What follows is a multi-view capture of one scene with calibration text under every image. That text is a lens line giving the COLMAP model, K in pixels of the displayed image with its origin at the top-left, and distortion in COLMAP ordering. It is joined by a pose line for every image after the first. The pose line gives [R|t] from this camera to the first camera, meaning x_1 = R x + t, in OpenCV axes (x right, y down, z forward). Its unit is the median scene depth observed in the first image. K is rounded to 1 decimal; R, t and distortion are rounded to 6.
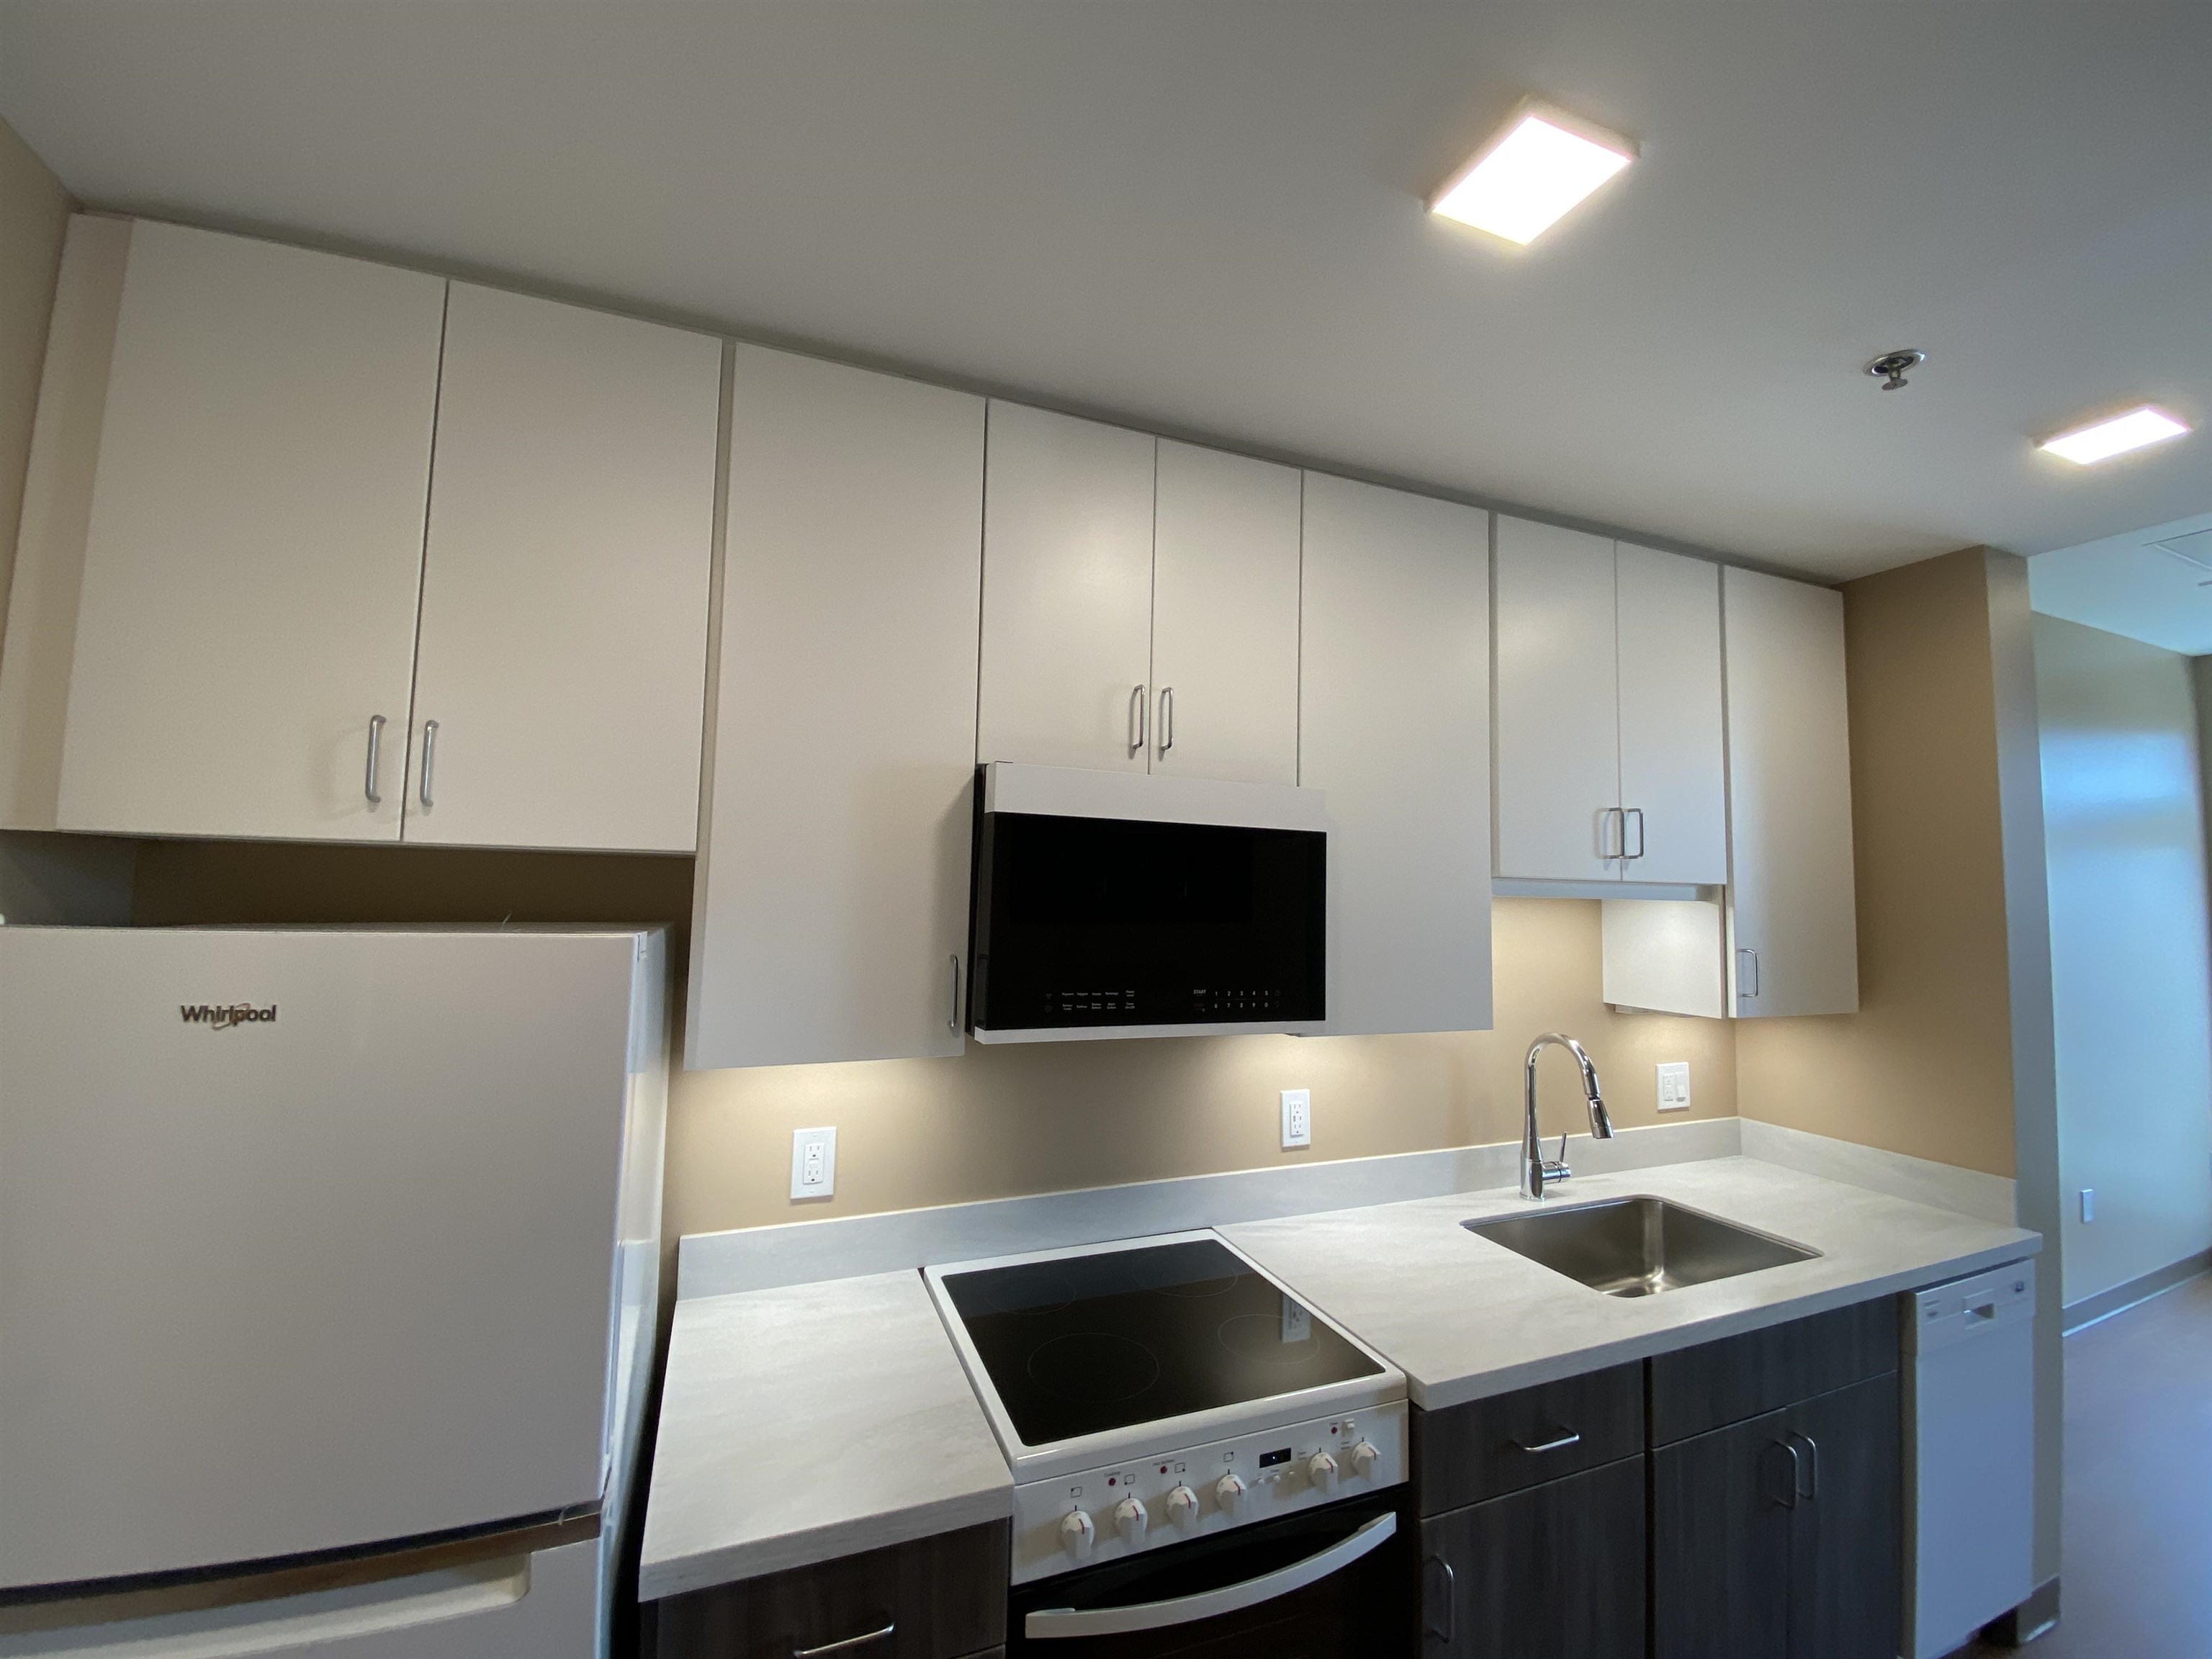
lens RADIAL K [[899.0, 0, 1100.8], [0, 899.0, 820.9], [0, 0, 1]] dist [0.023051, -0.021780]
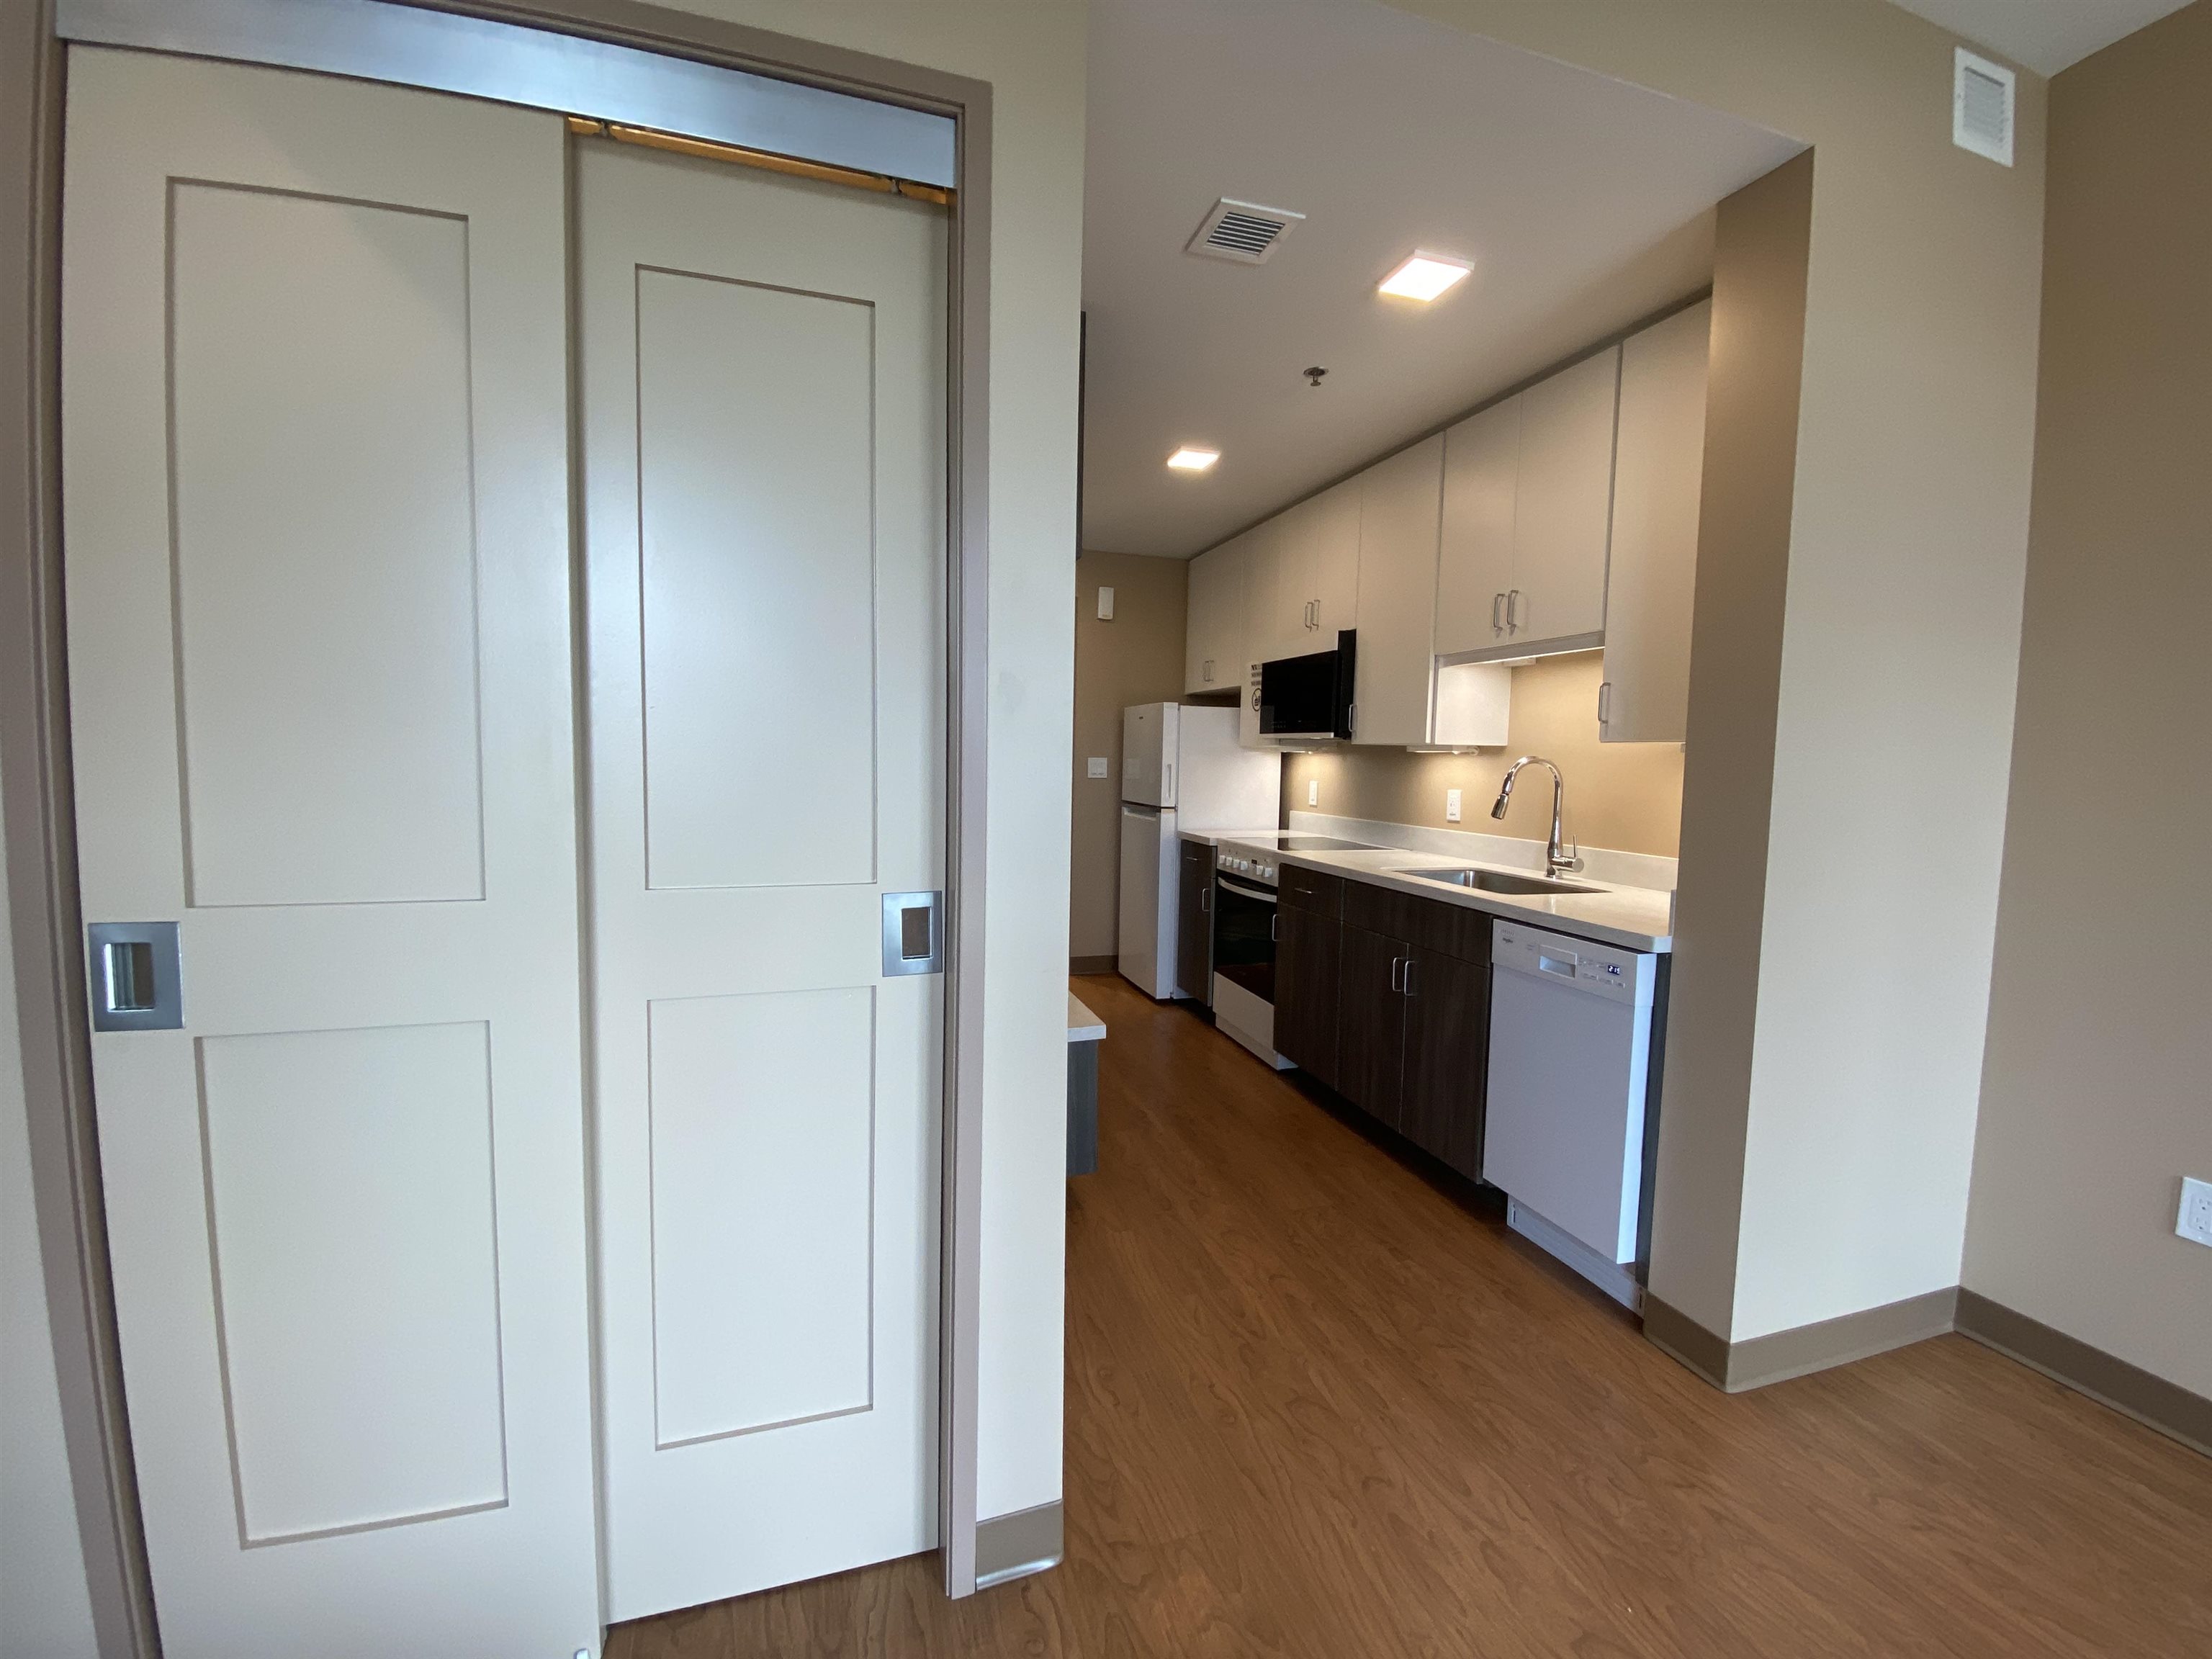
lens RADIAL K [[884.6, 0, 1104.3], [0, 884.6, 817.9], [0, 0, 1]] dist [0.019591, -0.015965]
pose [[-0.070588, 0.044634, -0.996506, 2.524619], [0.050522, 0.997876, 0.041117, 0.312355], [0.996225, -0.047443, -0.072693, 0.555175]]
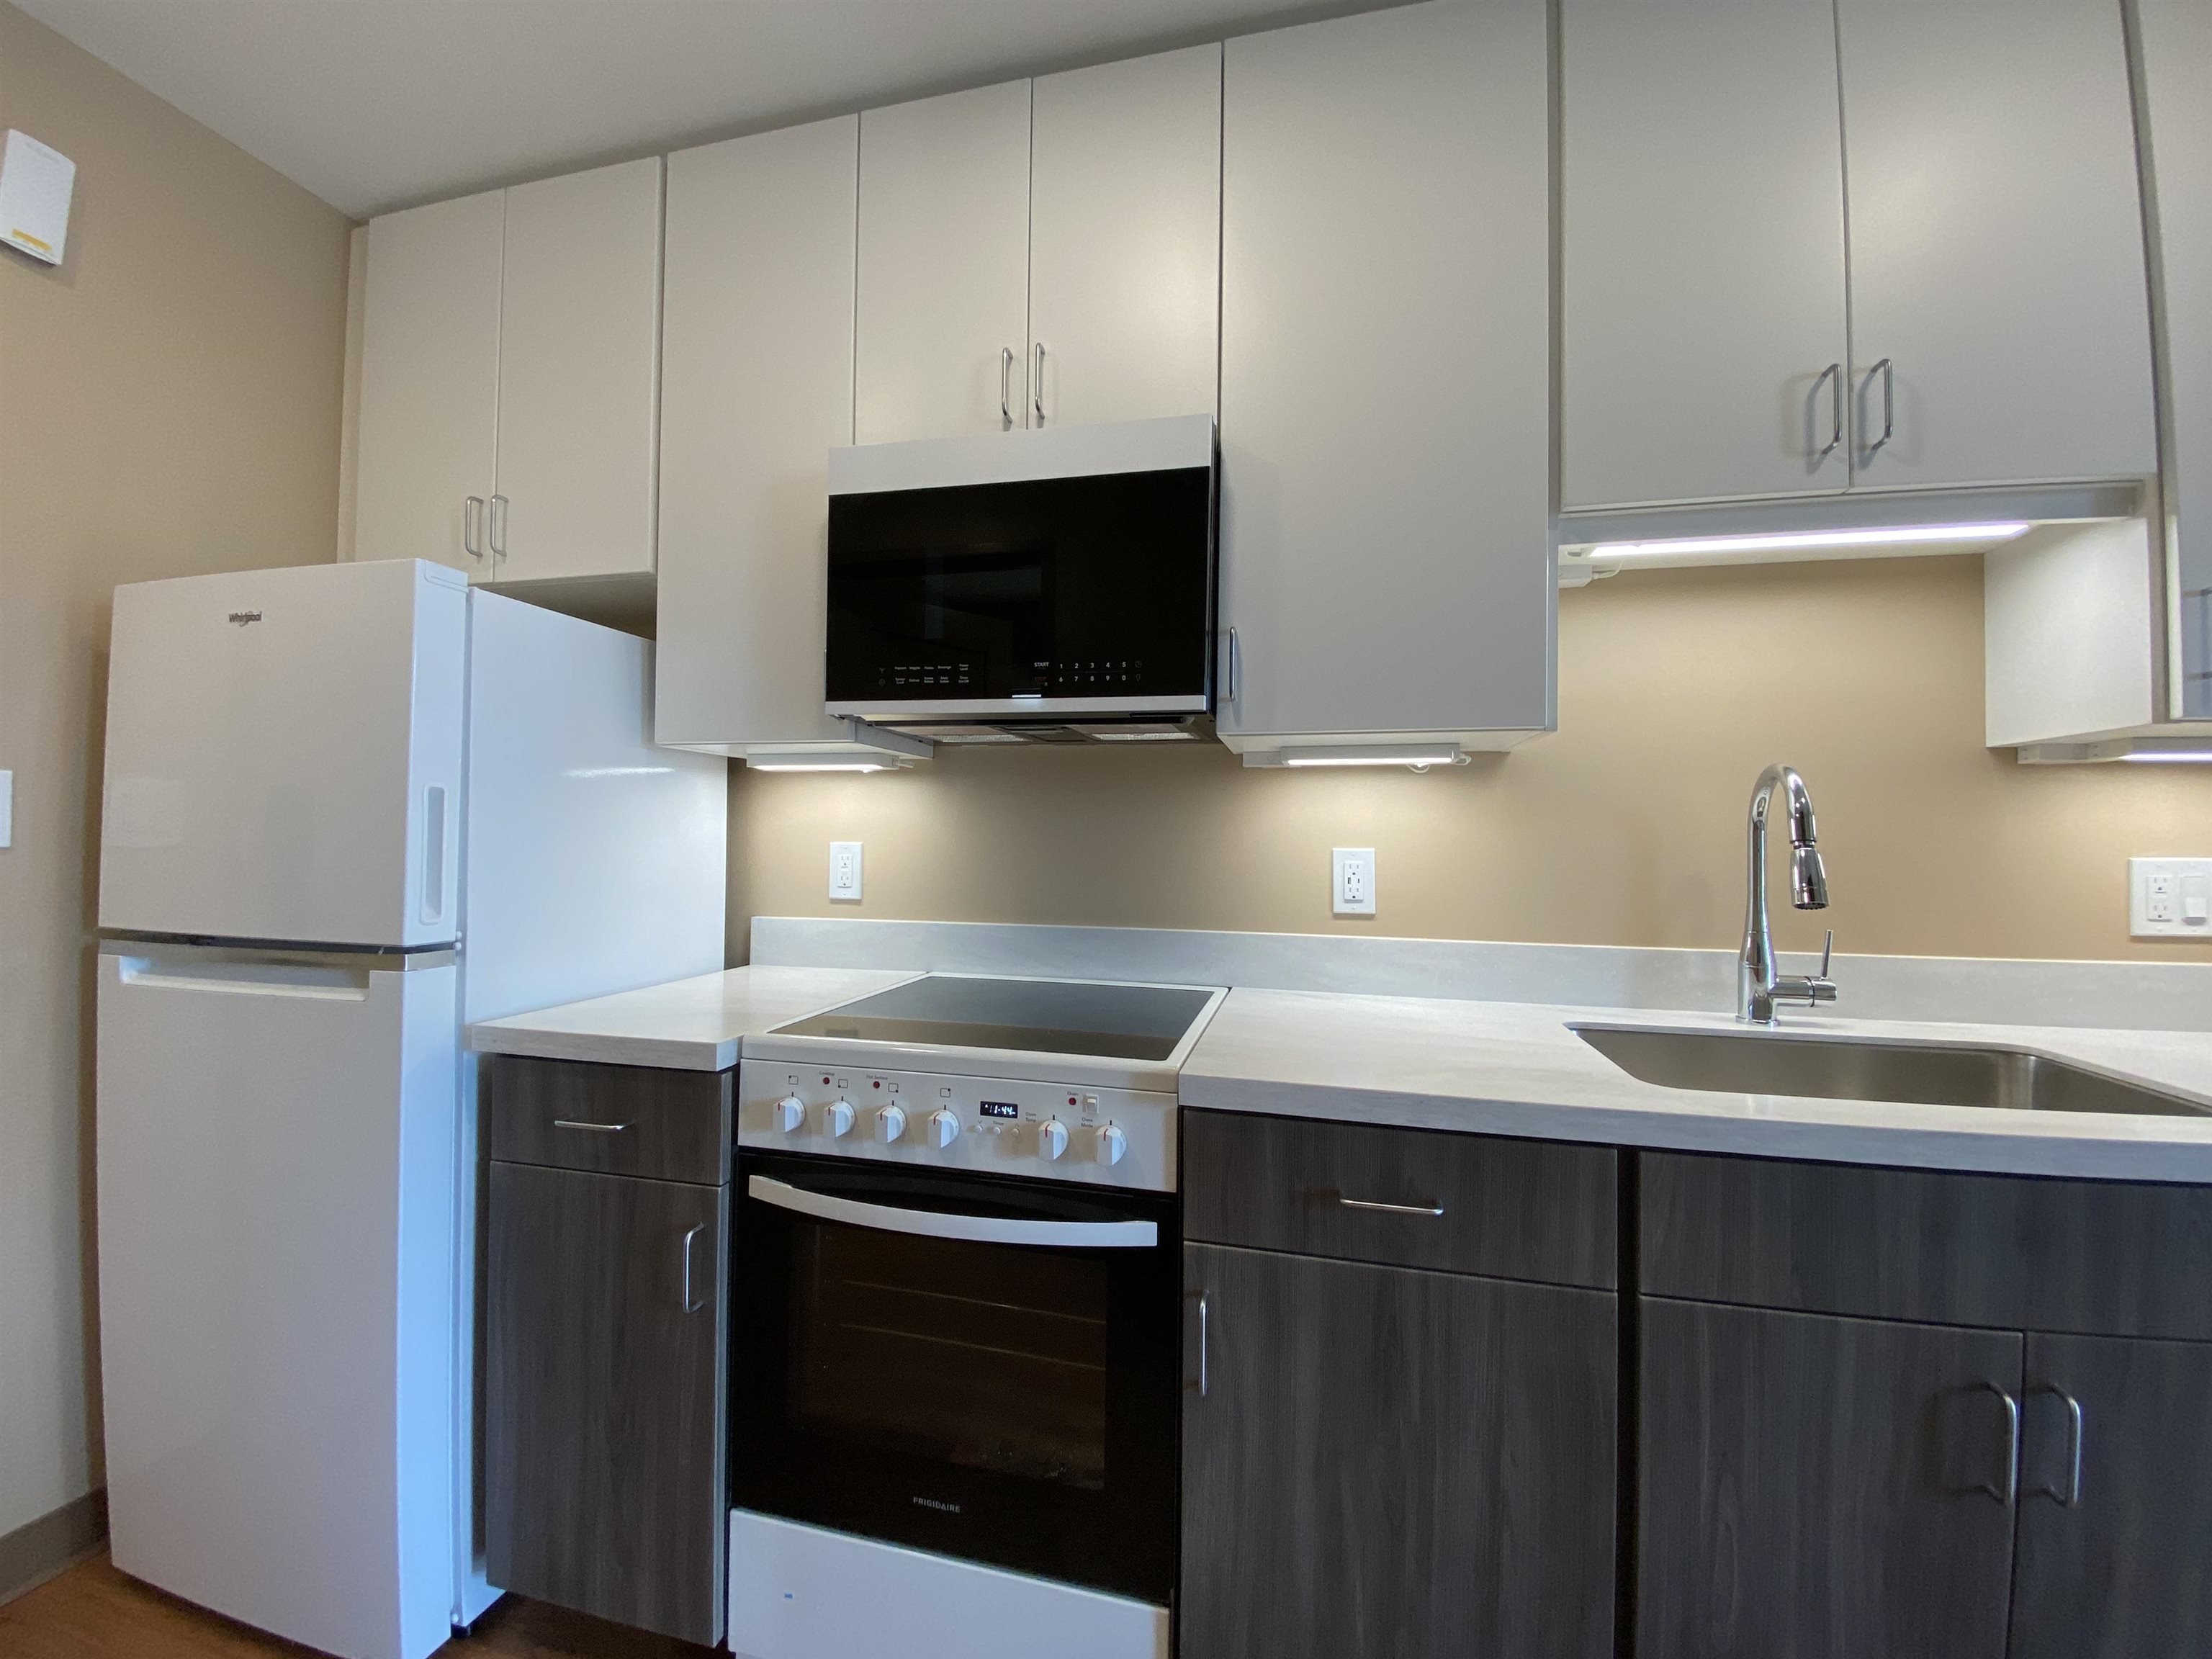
lens RADIAL K [[897.2, 0, 1104.0], [0, 897.2, 821.1], [0, 0, 1]] dist [0.023054, -0.020805]
pose [[0.813218, -0.023618, -0.581480, 0.636225], [0.050045, 0.998313, 0.029440, 0.301915], [0.579804, -0.053041, 0.813028, 0.259215]]
